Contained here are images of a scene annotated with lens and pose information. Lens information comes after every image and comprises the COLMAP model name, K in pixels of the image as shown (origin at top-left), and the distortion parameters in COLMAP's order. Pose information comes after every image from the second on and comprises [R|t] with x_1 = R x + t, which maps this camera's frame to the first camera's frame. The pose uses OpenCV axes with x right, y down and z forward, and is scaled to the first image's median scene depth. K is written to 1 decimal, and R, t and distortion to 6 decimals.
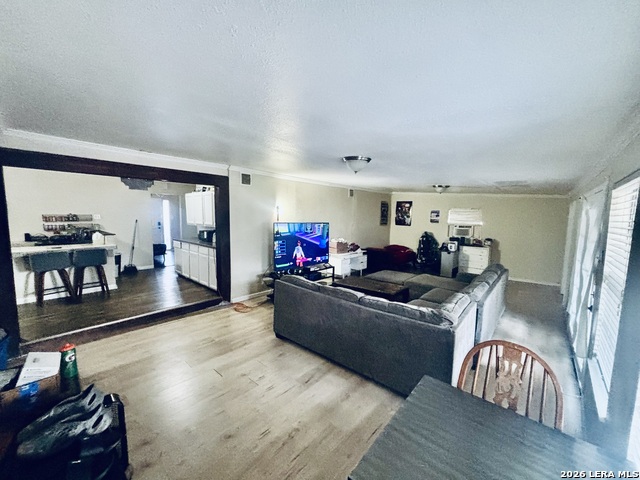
lens RADIAL K [[257.8, 0, 318.3], [0, 257.8, 241.3], [0, 0, 1]] dist [-0.000206, 0.000027]
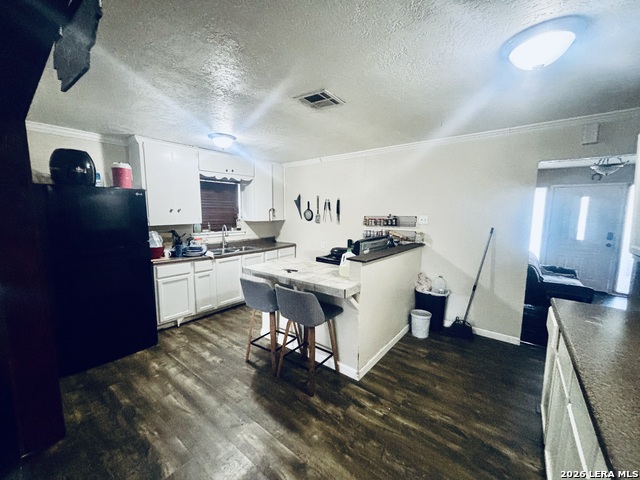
lens RADIAL K [[257.8, 0, 318.3], [0, 257.8, 241.3], [0, 0, 1]] dist [-0.000206, 0.000027]
pose [[0.076853, 0.093156, -0.992681, -0.326616], [-0.111573, 0.990176, 0.084283, -0.076623], [0.990780, 0.104279, 0.086491, 0.786264]]
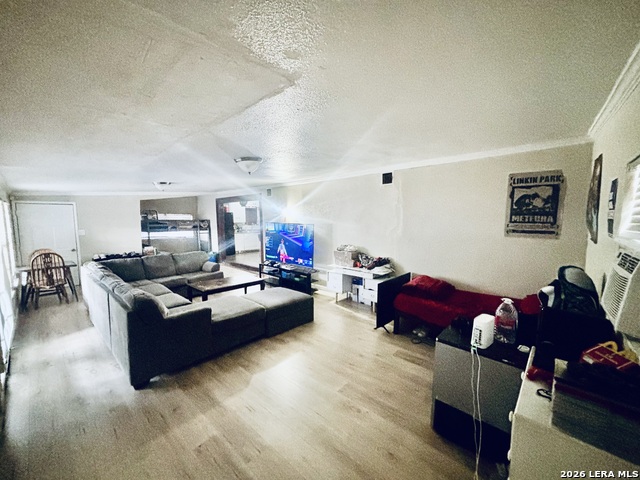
lens RADIAL K [[257.8, 0, 318.3], [0, 257.8, 241.3], [0, 0, 1]] dist [-0.000206, 0.000027]
pose [[-0.006334, 0.076007, -0.997087, 1.024521], [-0.090994, 0.992927, 0.076268, -0.090367], [0.995831, 0.091212, 0.000627, 1.124925]]
